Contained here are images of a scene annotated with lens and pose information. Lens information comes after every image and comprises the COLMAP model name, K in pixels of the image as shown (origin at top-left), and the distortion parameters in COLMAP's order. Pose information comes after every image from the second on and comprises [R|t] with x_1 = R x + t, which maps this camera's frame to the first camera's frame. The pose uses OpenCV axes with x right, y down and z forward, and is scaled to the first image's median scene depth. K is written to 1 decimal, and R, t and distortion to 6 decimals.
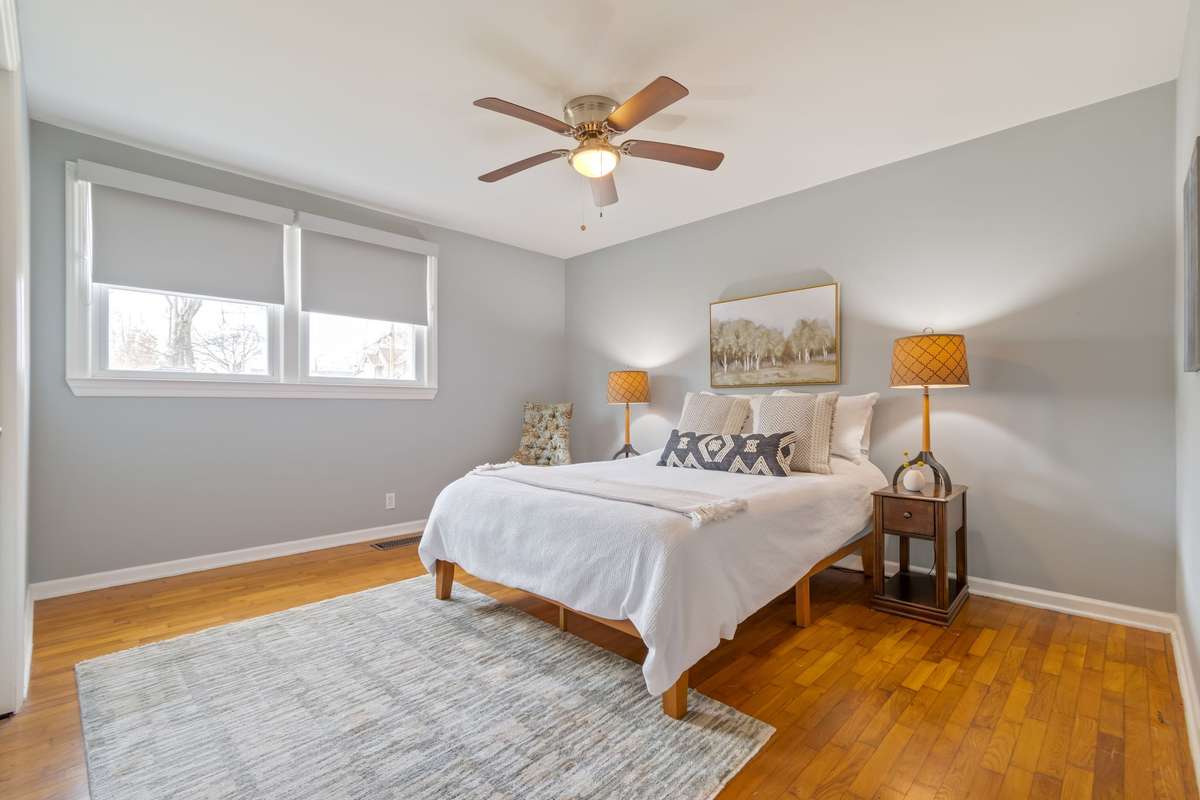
lens RADIAL K [[554.9, 0, 590.7], [0, 554.9, 413.5], [0, 0, 1]] dist [0.001160, 0.000912]
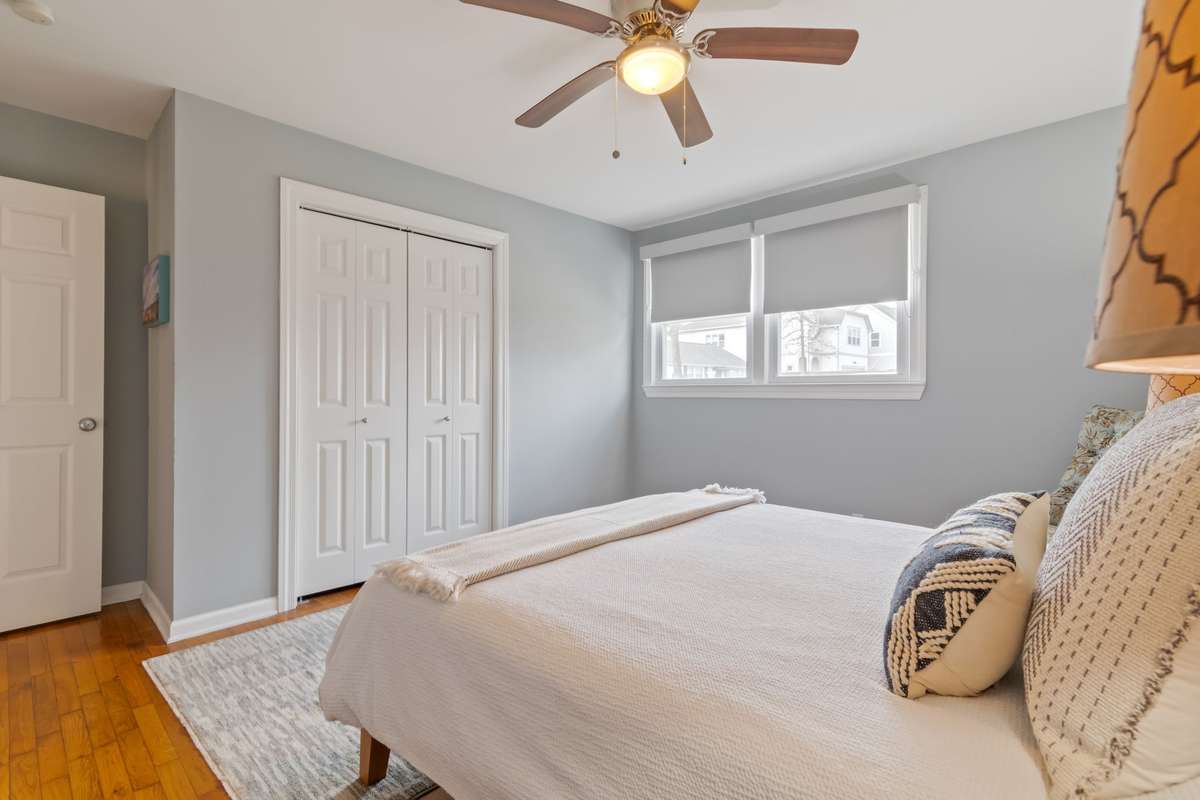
lens RADIAL K [[554.9, 0, 590.7], [0, 554.9, 413.5], [0, 0, 1]] dist [0.001160, 0.000912]
pose [[0.004793, 0.036498, -0.999322, 0.518304], [-0.010829, 0.999277, 0.036444, -0.034371], [0.999930, 0.010647, 0.005185, 0.668711]]
